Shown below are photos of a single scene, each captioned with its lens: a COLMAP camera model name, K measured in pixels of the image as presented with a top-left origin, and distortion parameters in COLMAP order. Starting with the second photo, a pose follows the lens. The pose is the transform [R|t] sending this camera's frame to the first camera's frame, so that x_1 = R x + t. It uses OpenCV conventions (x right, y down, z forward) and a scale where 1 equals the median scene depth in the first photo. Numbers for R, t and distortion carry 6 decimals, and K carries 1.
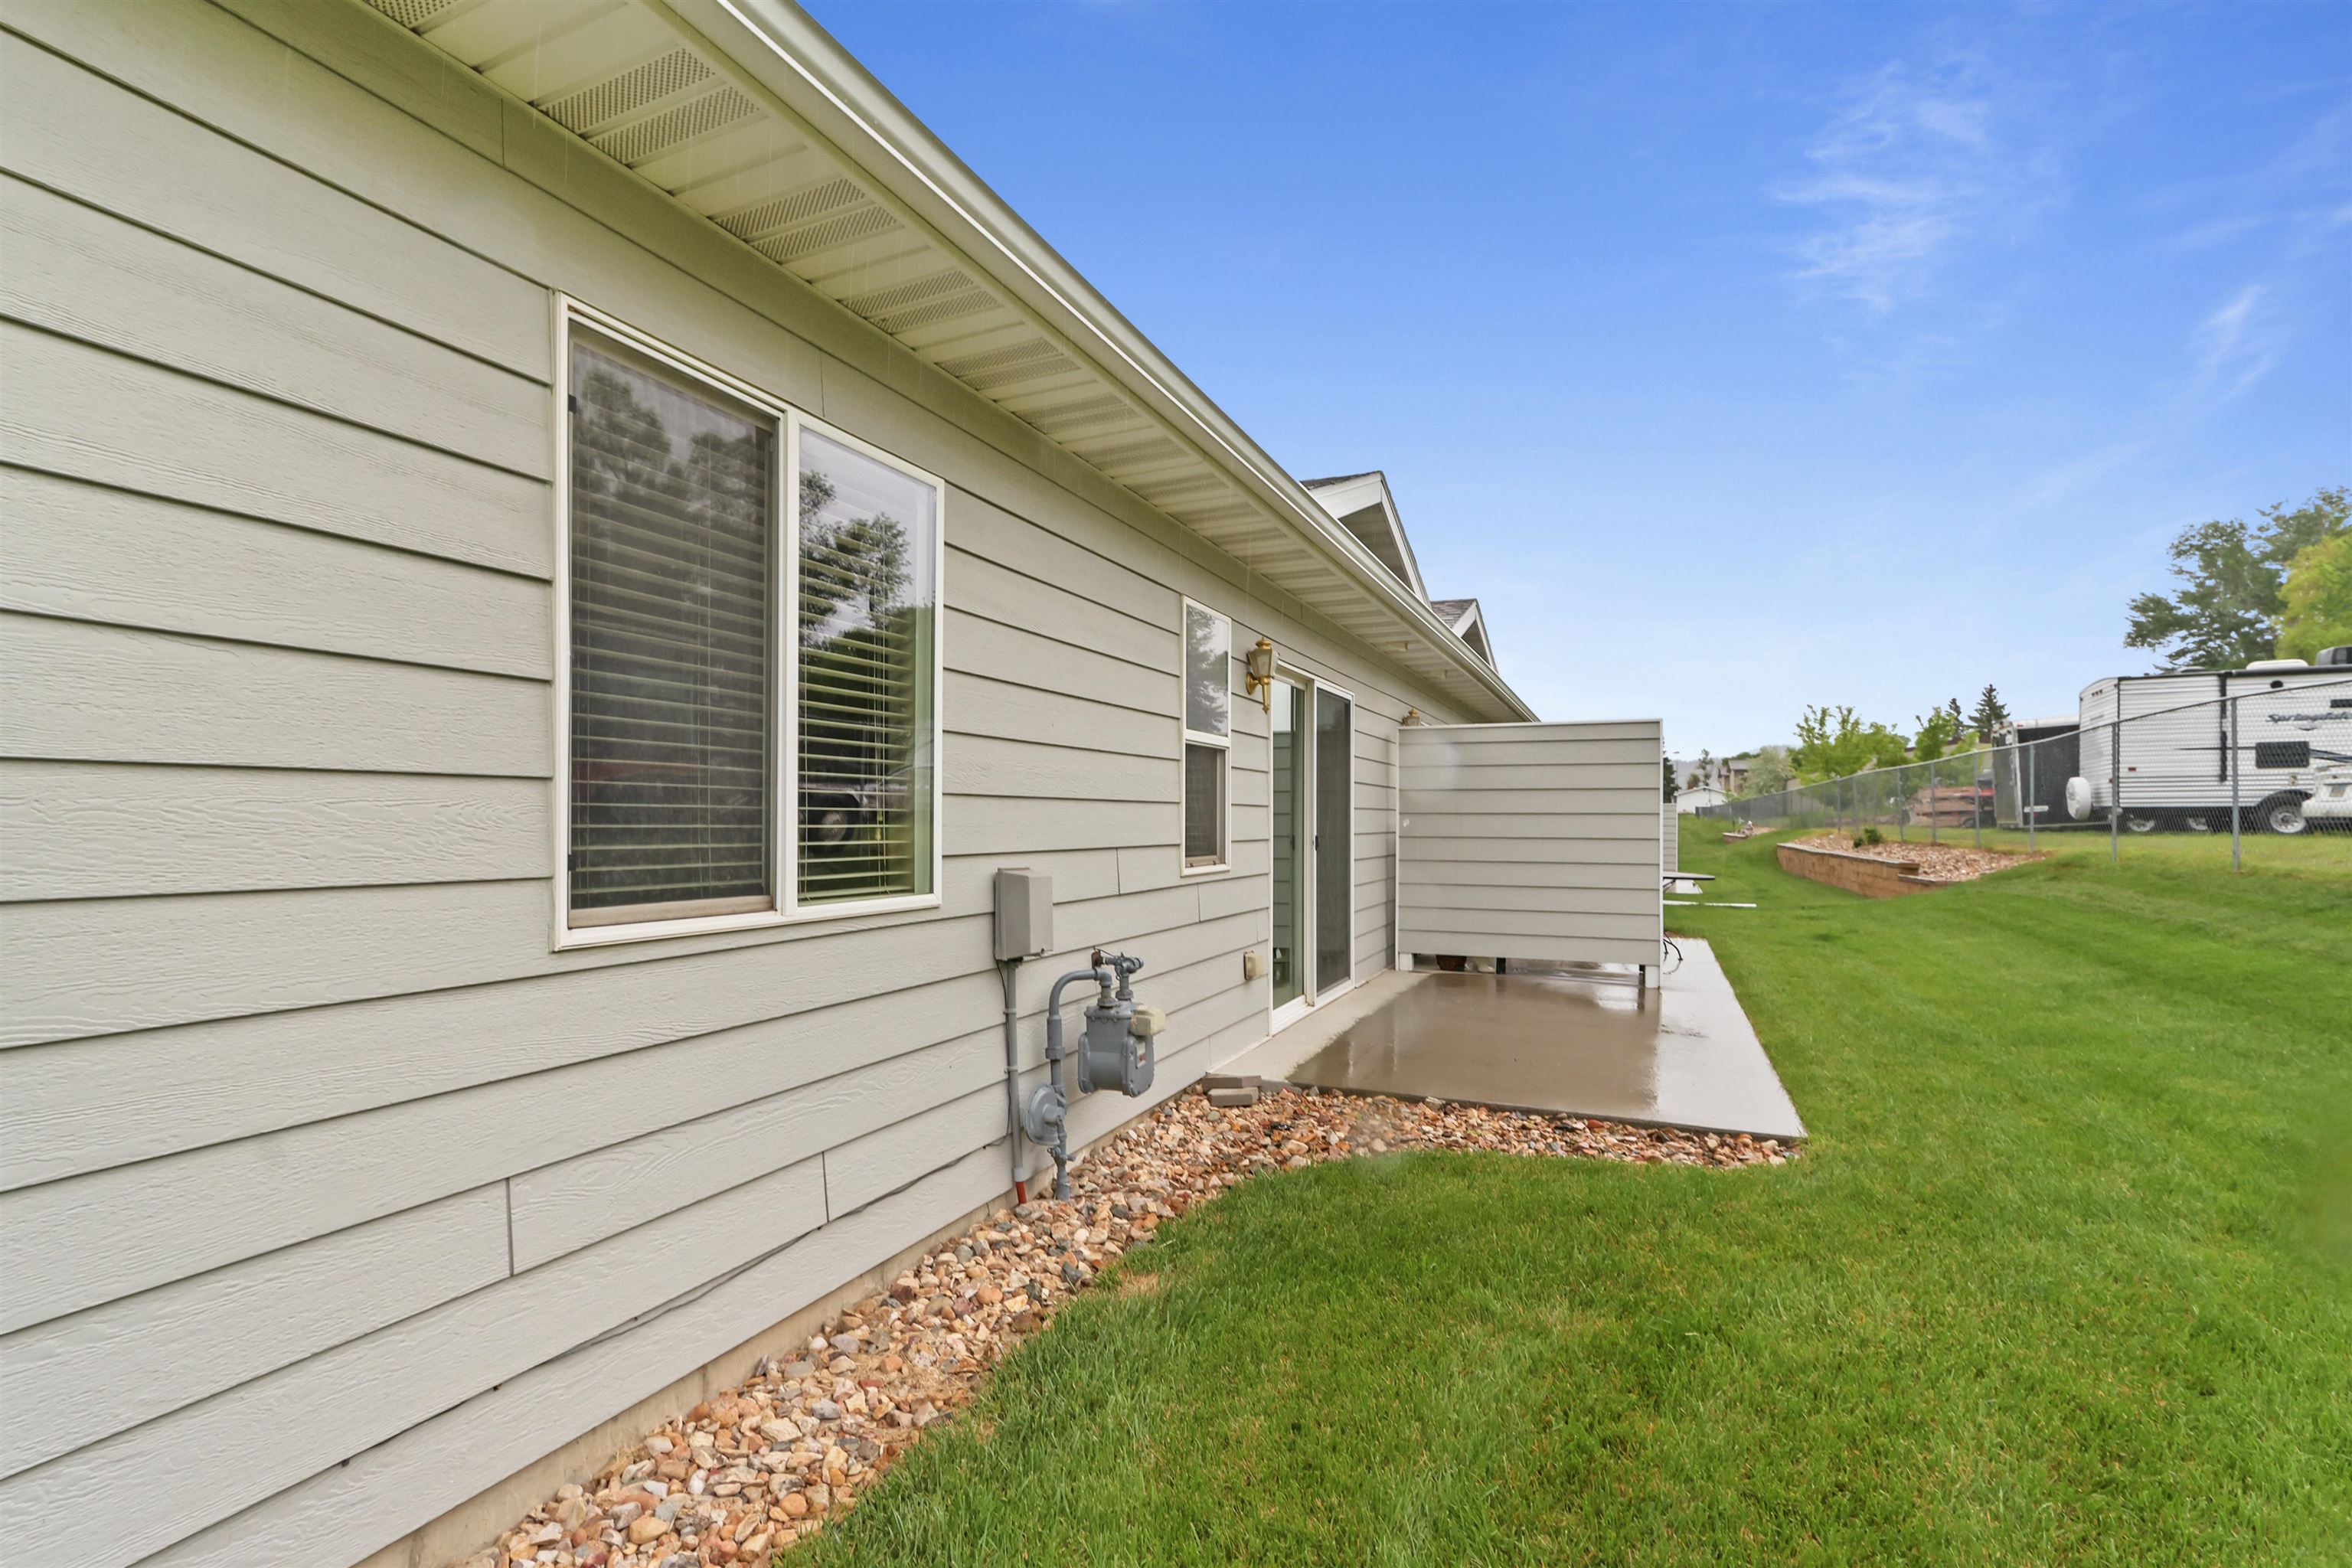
lens RADIAL K [[1089.0, 0, 1170.1], [0, 1089.0, 807.2], [0, 0, 1]] dist [-0.006833, 0.000781]
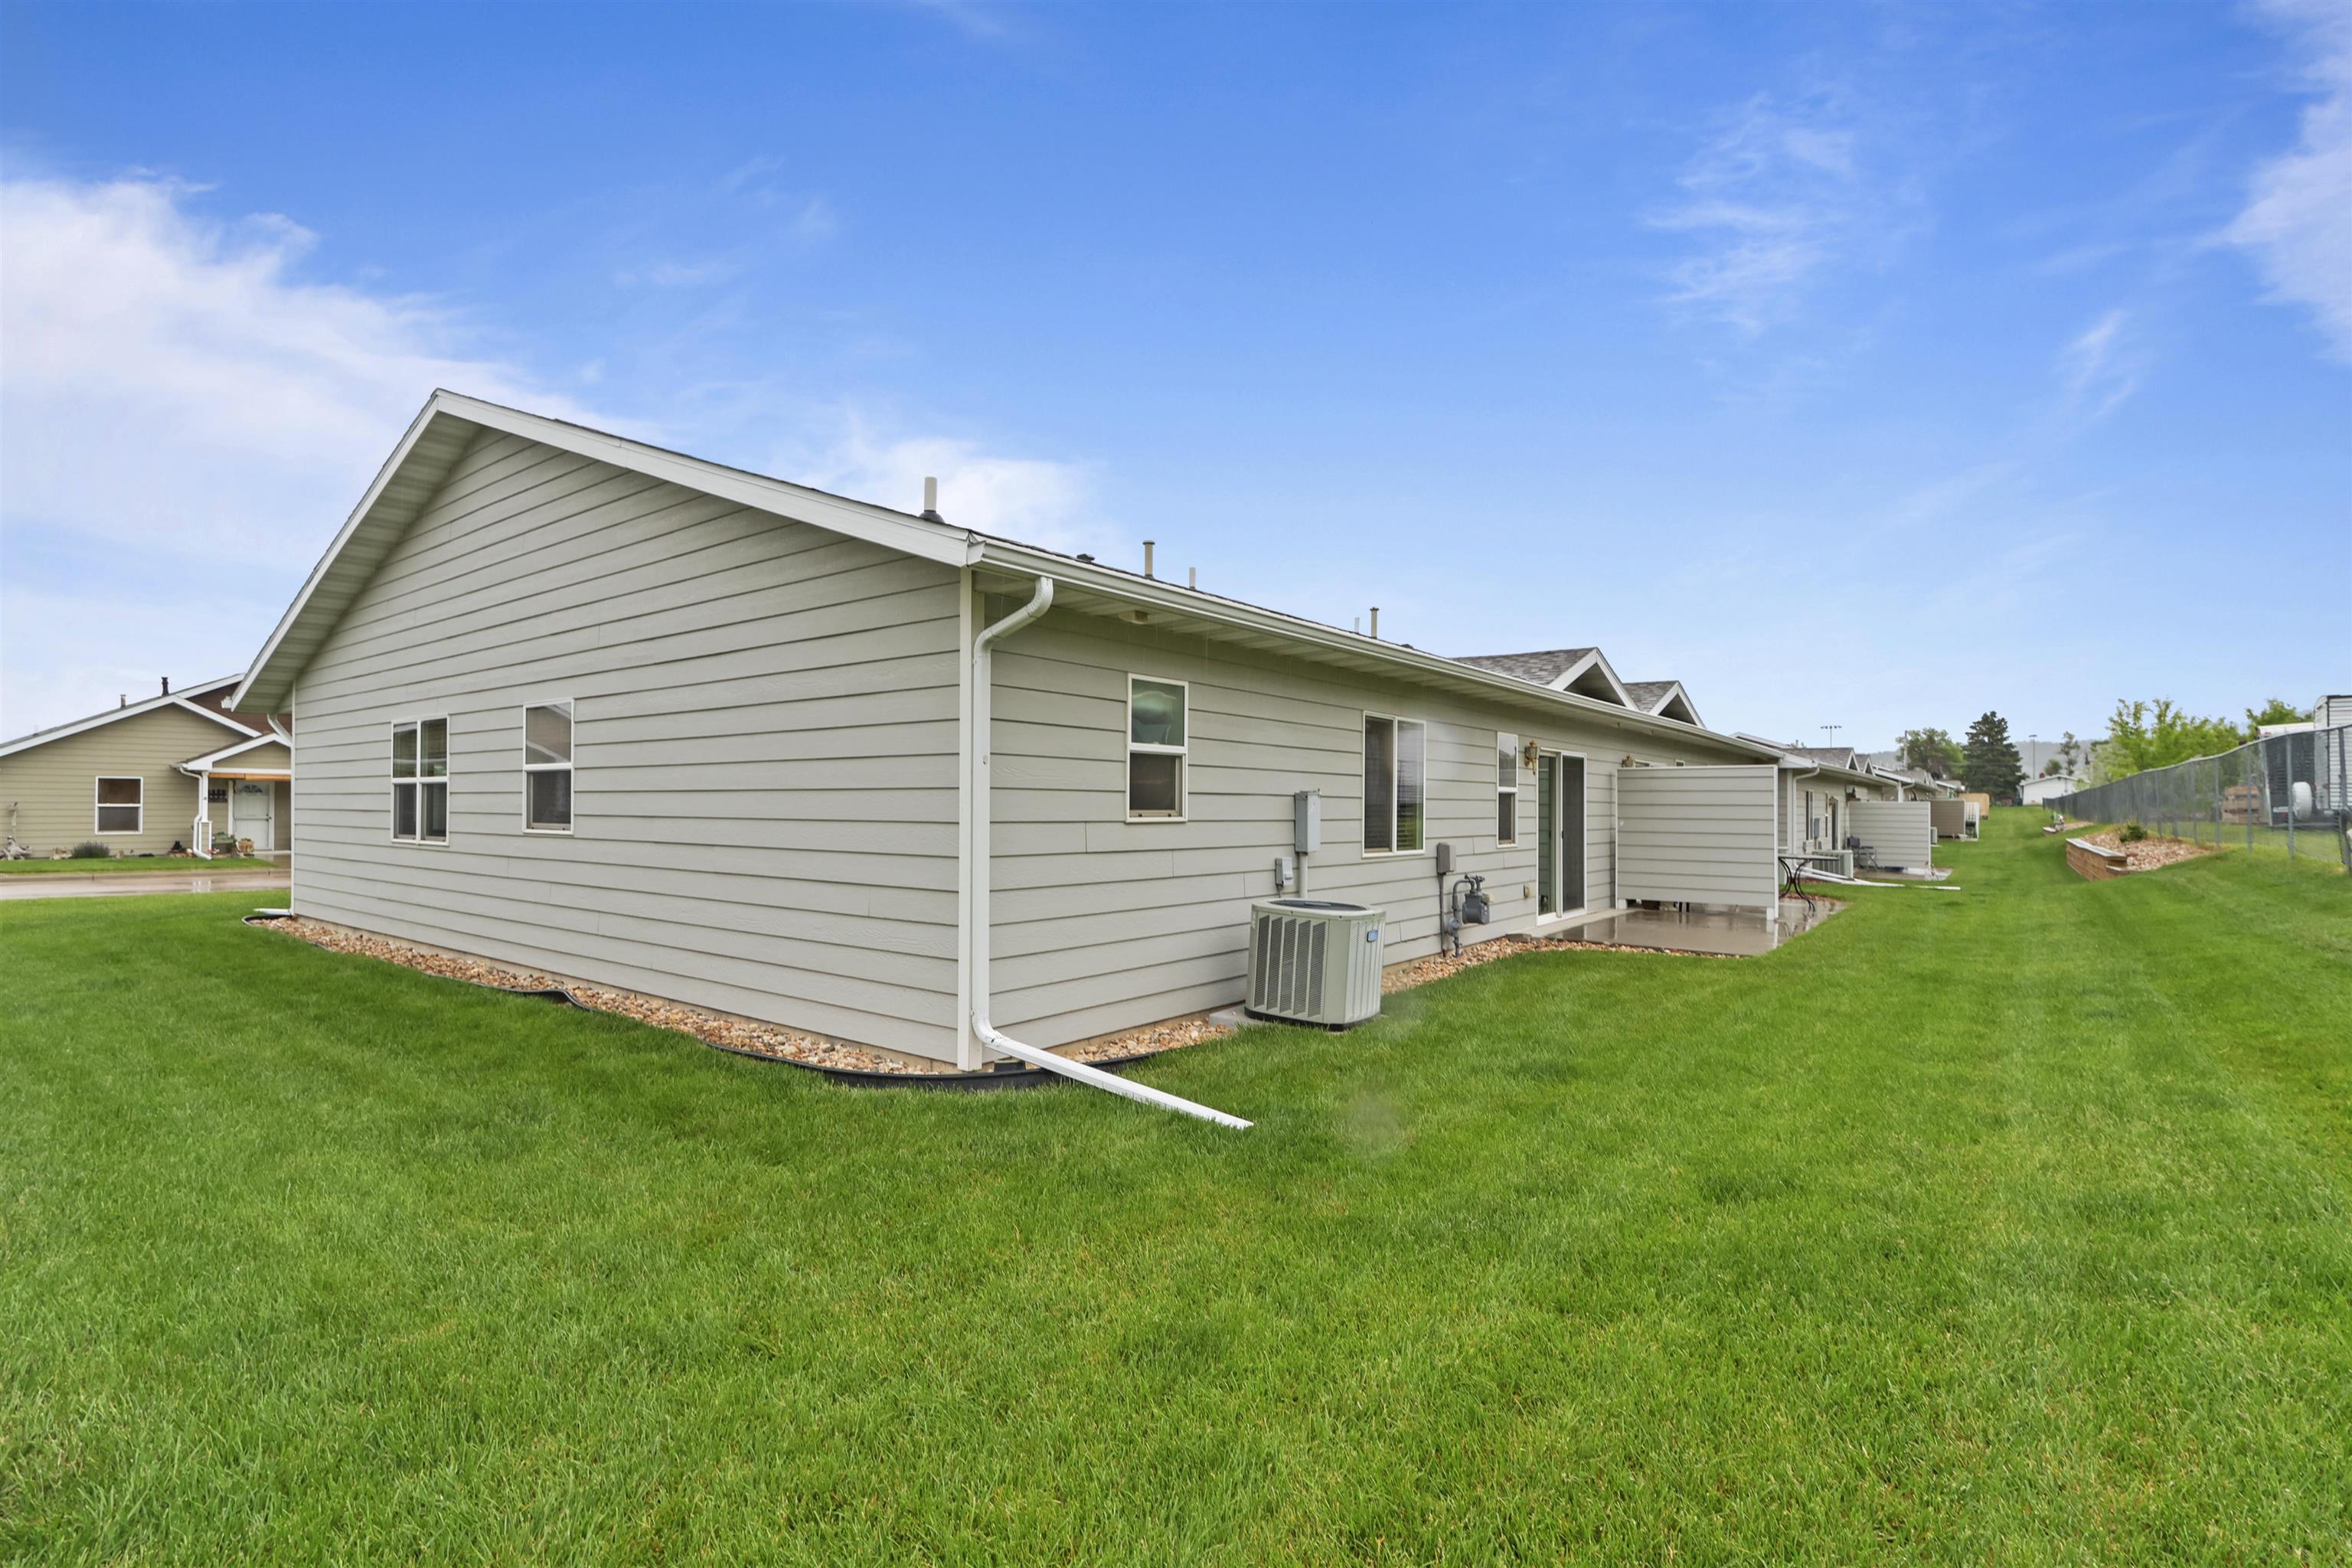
lens RADIAL K [[1089.0, 0, 1170.1], [0, 1089.0, 807.2], [0, 0, 1]] dist [-0.006833, 0.000781]
pose [[0.969662, 0.003557, -0.244423, -0.088962], [-0.000799, 0.999935, 0.011384, -0.047084], [0.244448, -0.010843, 0.969602, -1.312534]]
